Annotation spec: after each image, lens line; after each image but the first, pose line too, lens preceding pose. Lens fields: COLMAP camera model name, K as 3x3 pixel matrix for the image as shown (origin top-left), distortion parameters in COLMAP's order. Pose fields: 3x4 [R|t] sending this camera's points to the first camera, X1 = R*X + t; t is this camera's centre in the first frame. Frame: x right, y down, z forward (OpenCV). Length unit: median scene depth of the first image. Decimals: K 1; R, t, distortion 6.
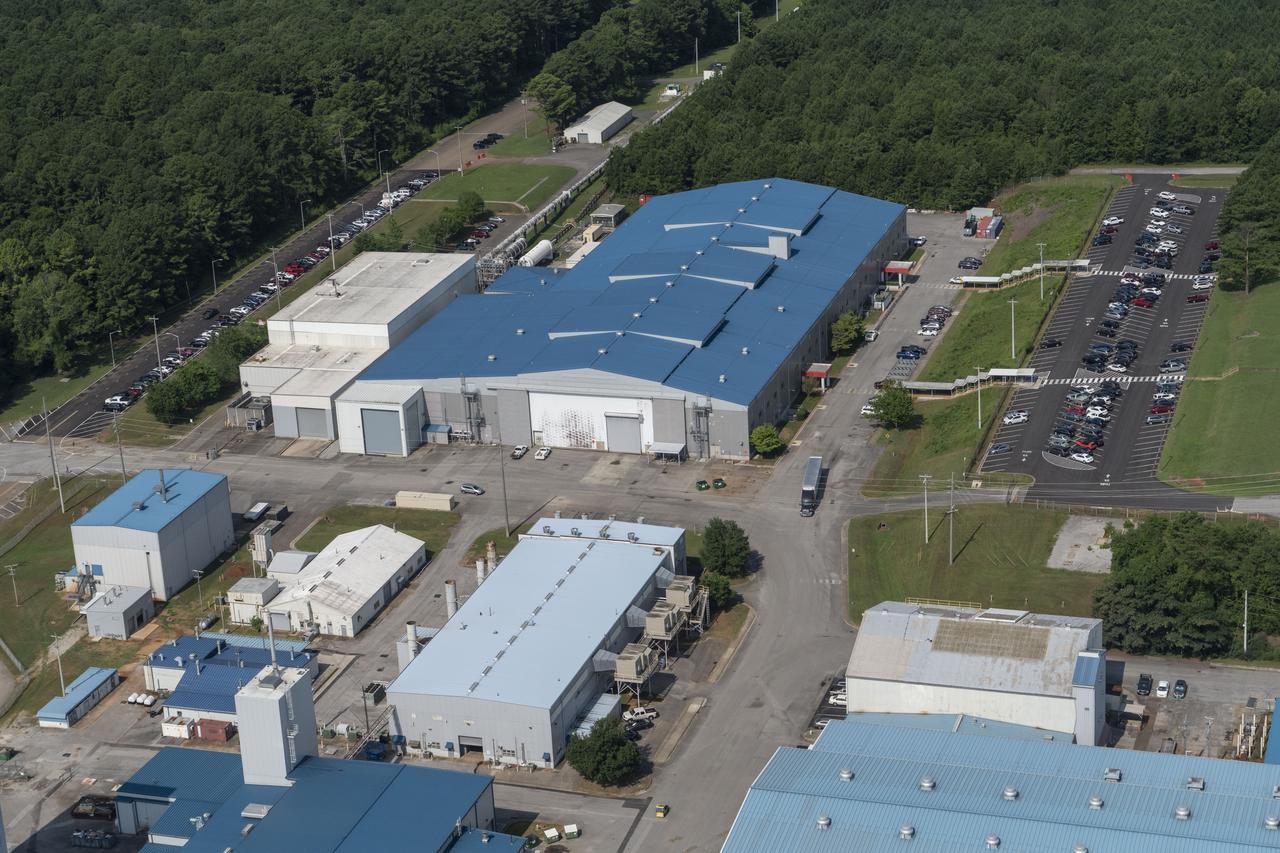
lens RADIAL K [[2466.6, 0, 639.4], [0, 2466.6, 426.1], [0, 0, 1]] dist [0.073266, 0.000000]
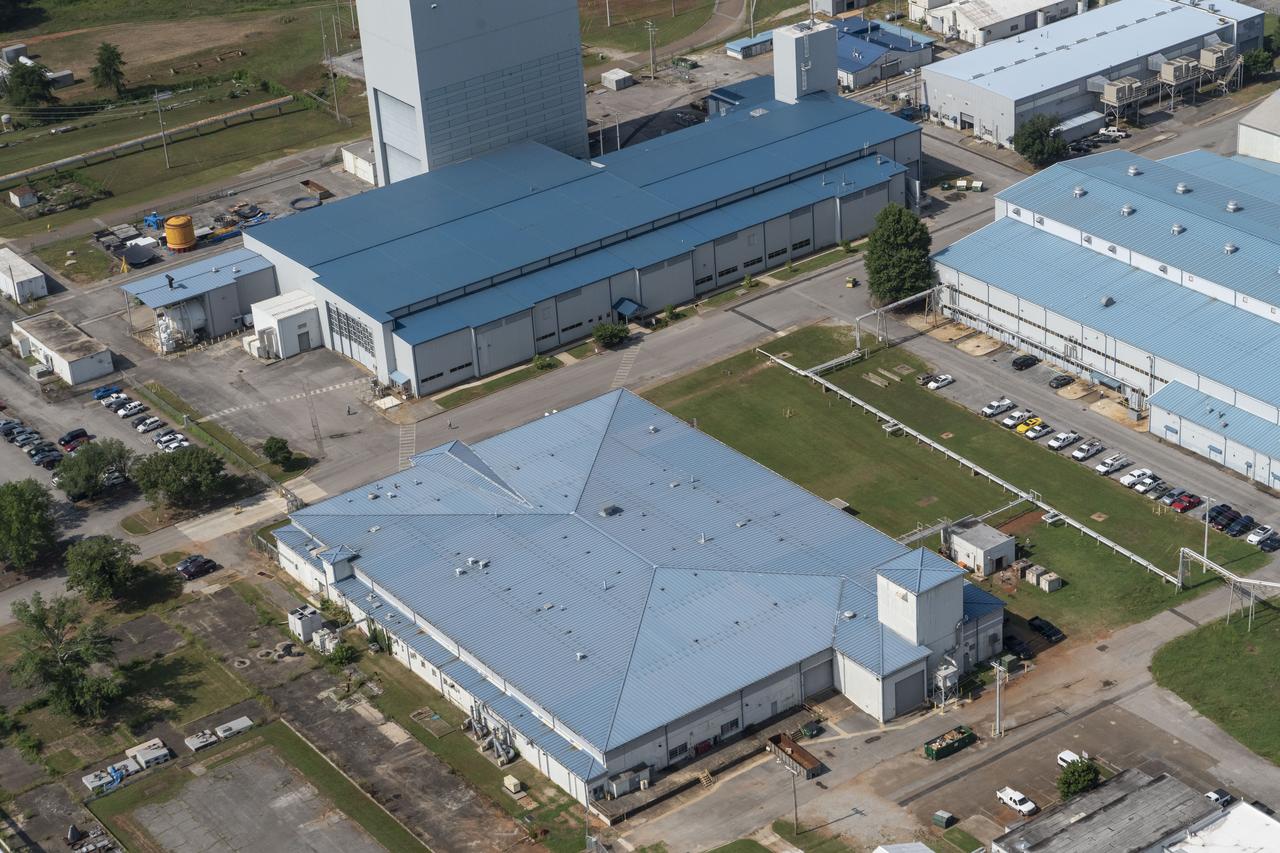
lens RADIAL K [[2466.6, 0, 640.0], [0, 2466.6, 426.9], [0, 0, 1]] dist [0.073266, 0.000000]
pose [[0.814508, 0.272327, -0.512265, 0.488425], [-0.184750, 0.958769, 0.215940, 0.035205], [0.549950, -0.081244, 0.831237, -0.170137]]
